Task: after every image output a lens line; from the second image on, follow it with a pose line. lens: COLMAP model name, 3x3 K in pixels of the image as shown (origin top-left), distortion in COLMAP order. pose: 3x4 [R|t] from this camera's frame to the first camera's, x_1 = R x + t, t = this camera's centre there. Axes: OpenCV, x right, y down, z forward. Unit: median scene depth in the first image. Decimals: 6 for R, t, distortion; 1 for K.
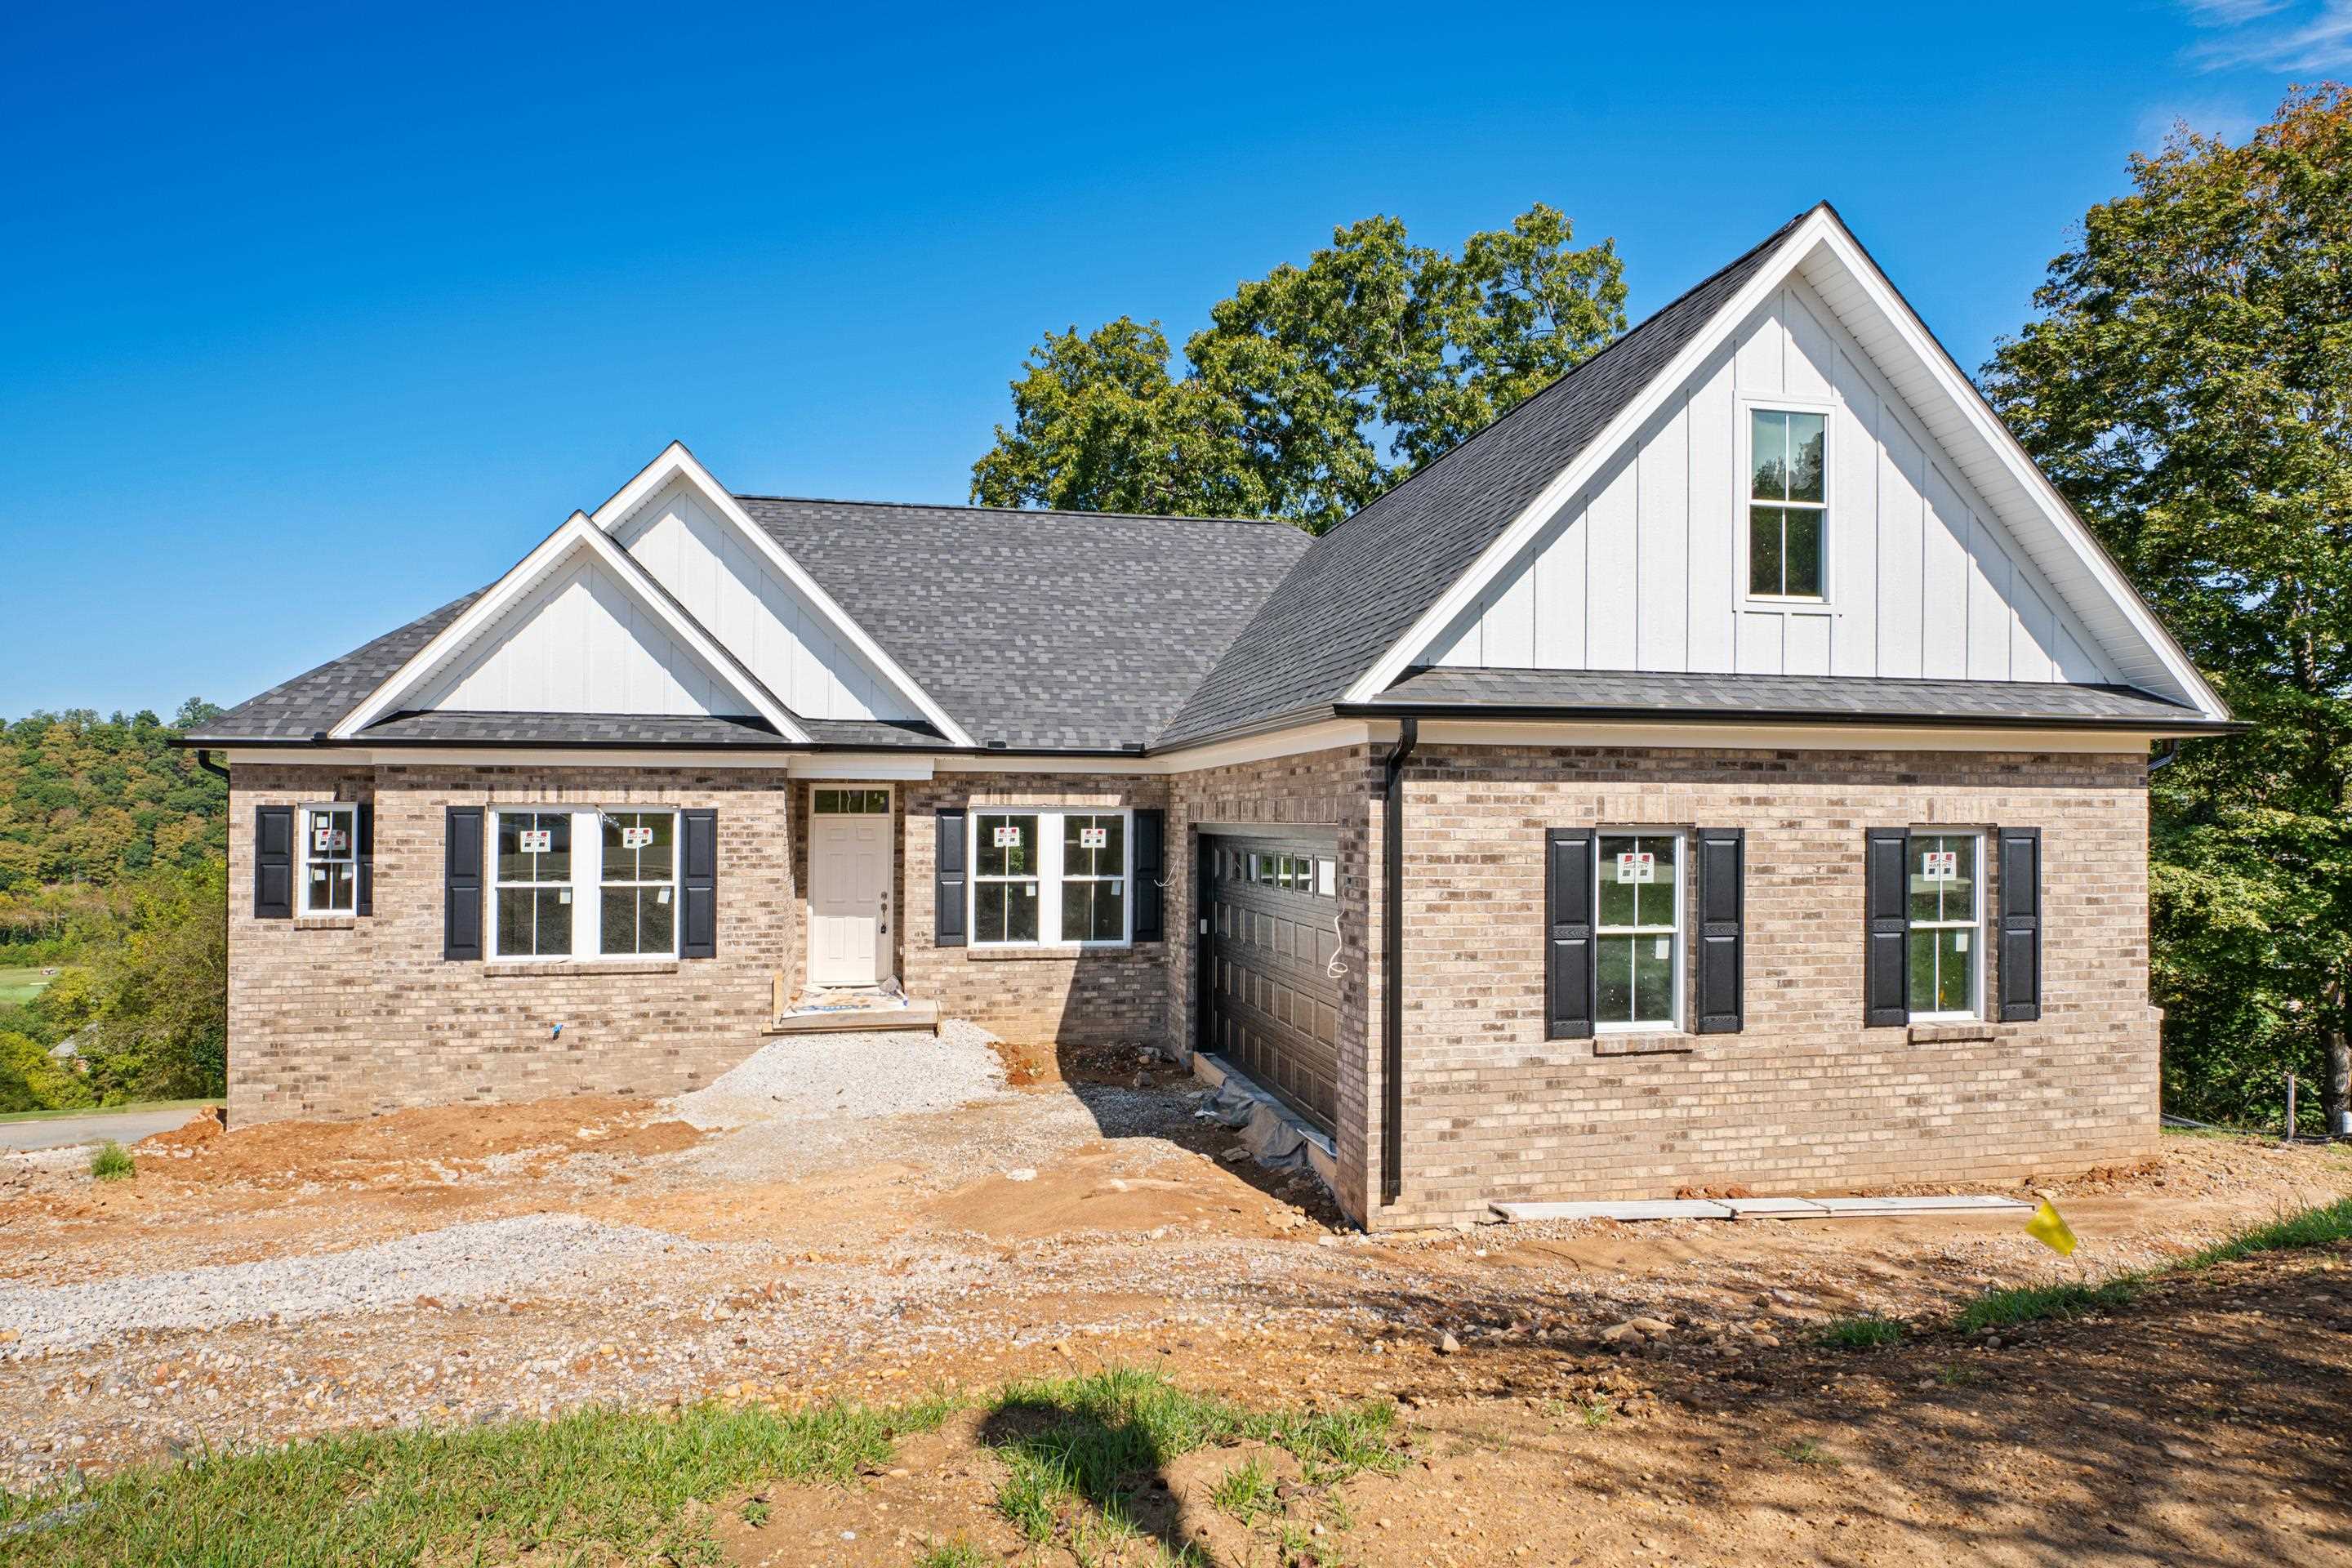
lens RADIAL K [[1355.3, 0, 1158.3], [0, 1355.3, 777.9], [0, 0, 1]] dist [-0.002642, -0.003814]
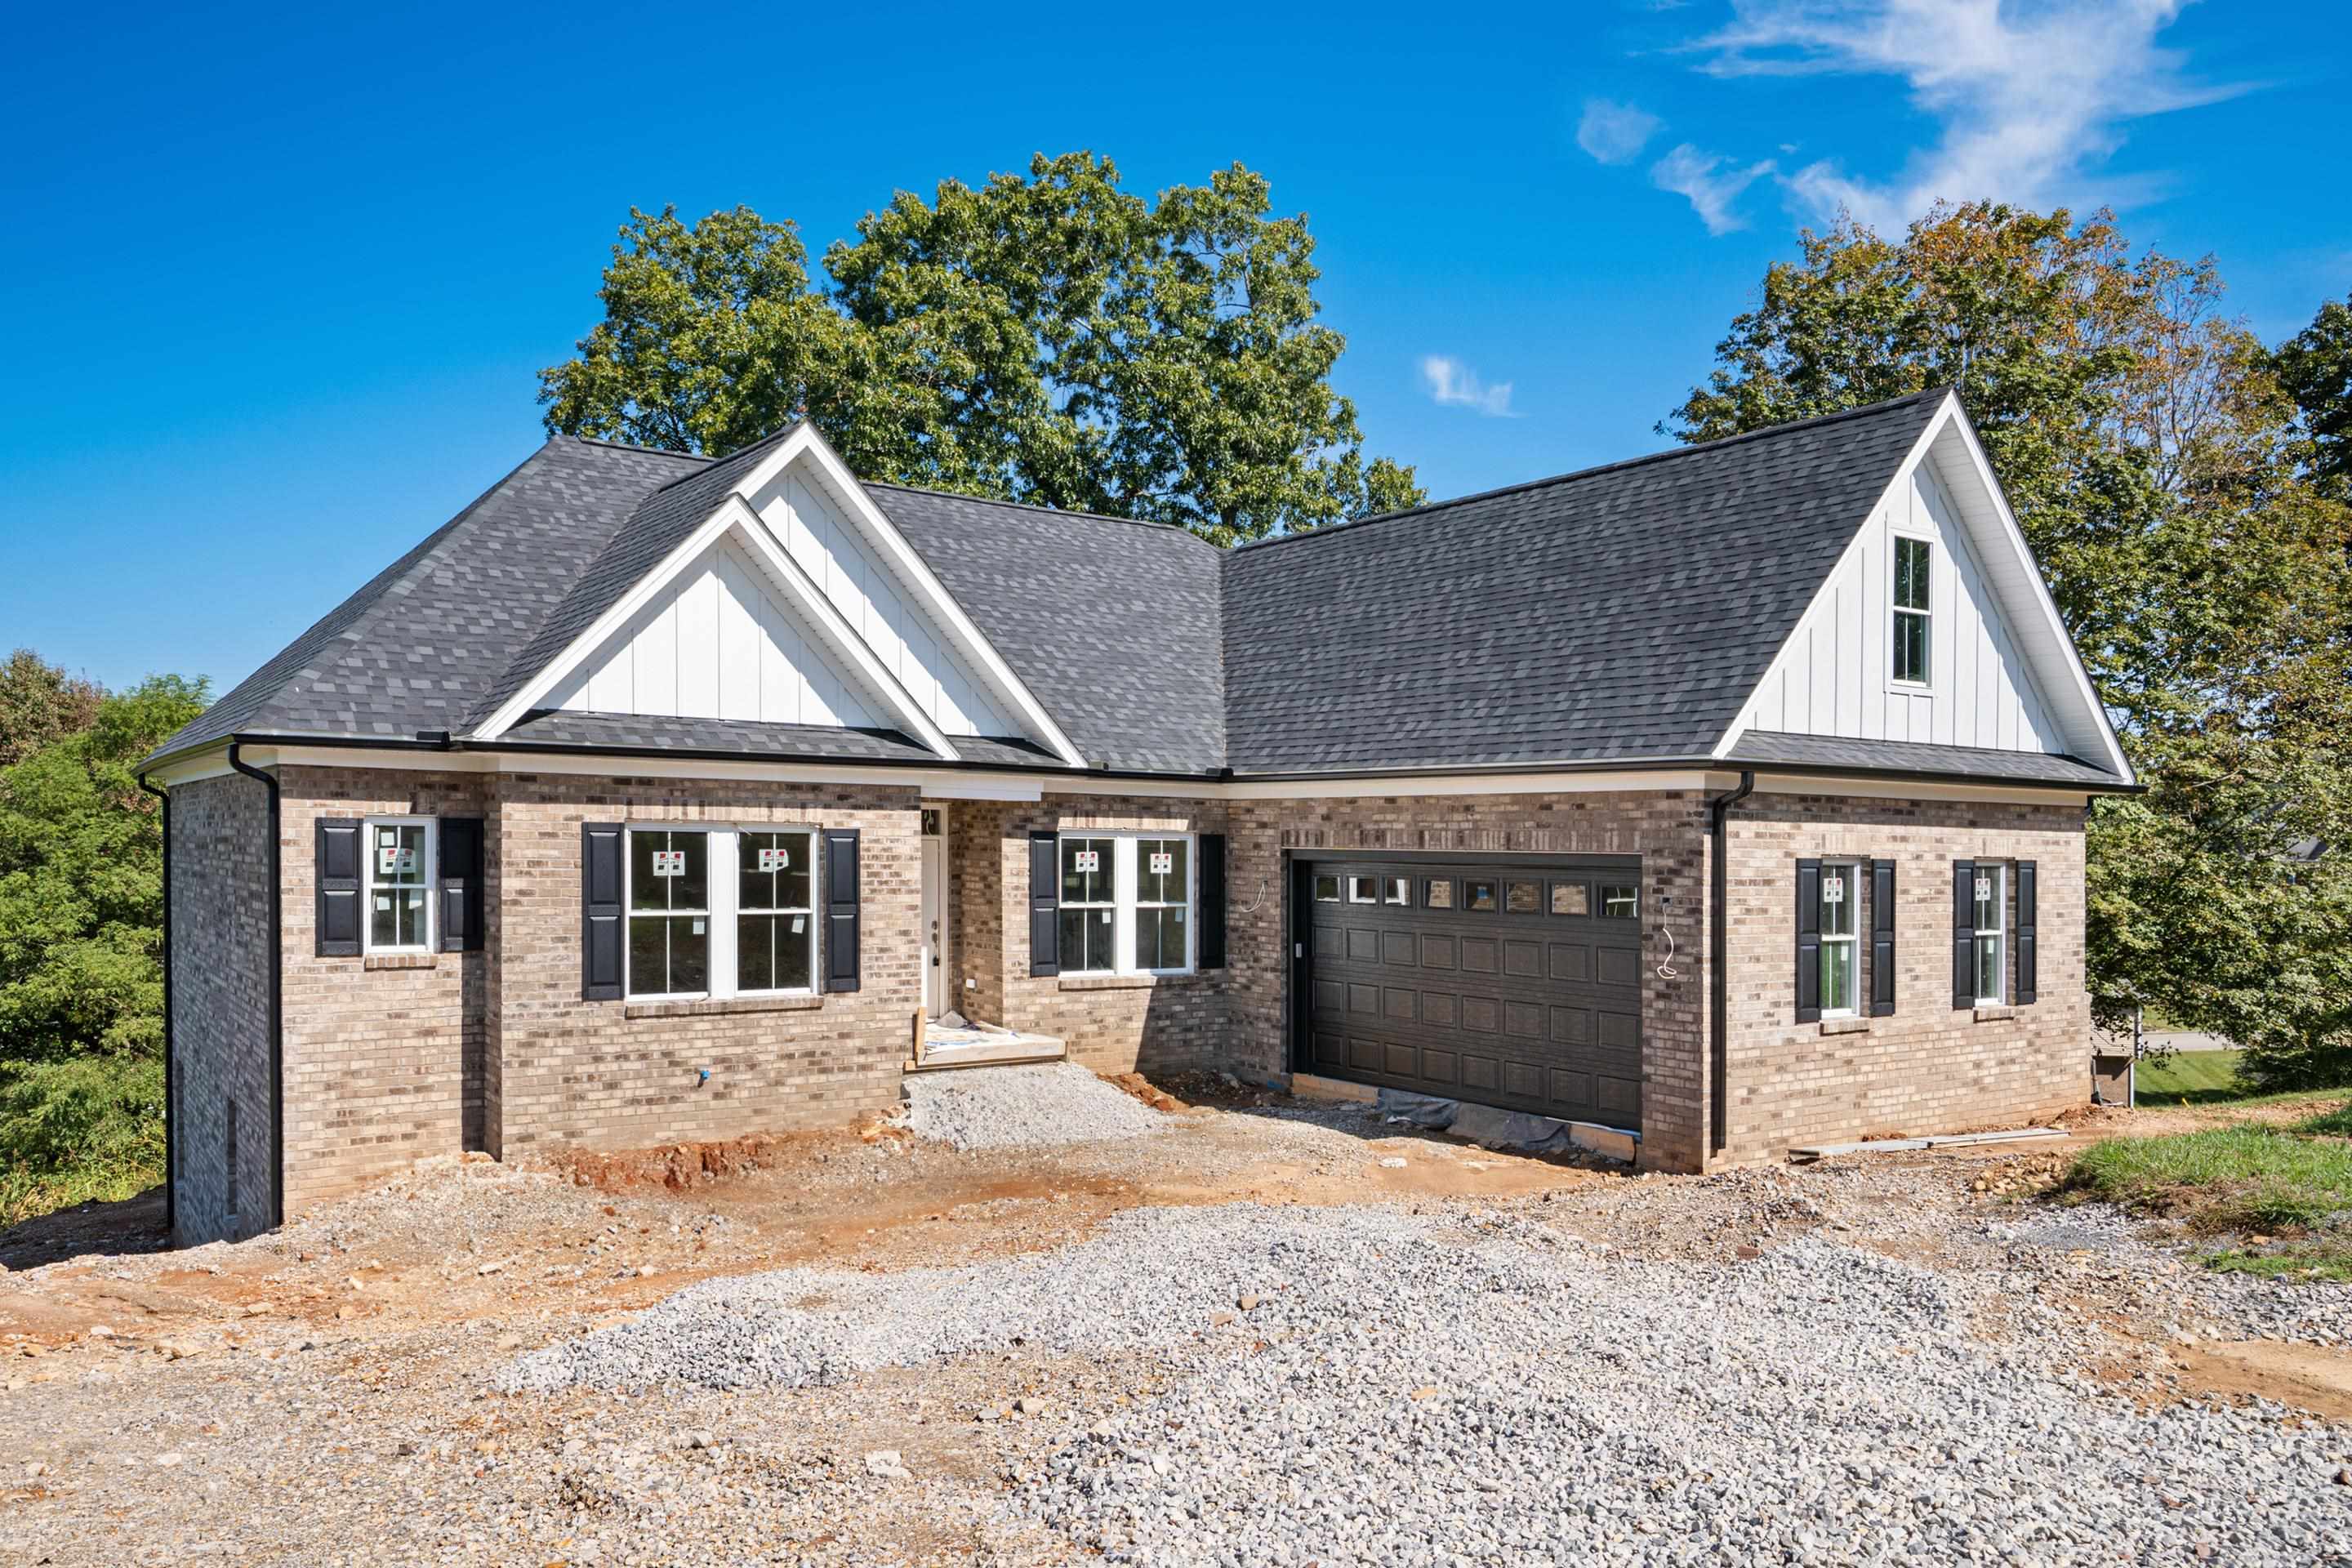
lens RADIAL K [[1798.2, 0, 1176.0], [0, 1798.2, 784.0], [0, 0, 1]] dist [0.001089, 0.105904]
pose [[0.903576, 0.024650, 0.427717, -0.664177], [-0.024429, 0.999684, -0.006005, -0.005807], [-0.427730, -0.005022, 0.903893, -0.195170]]
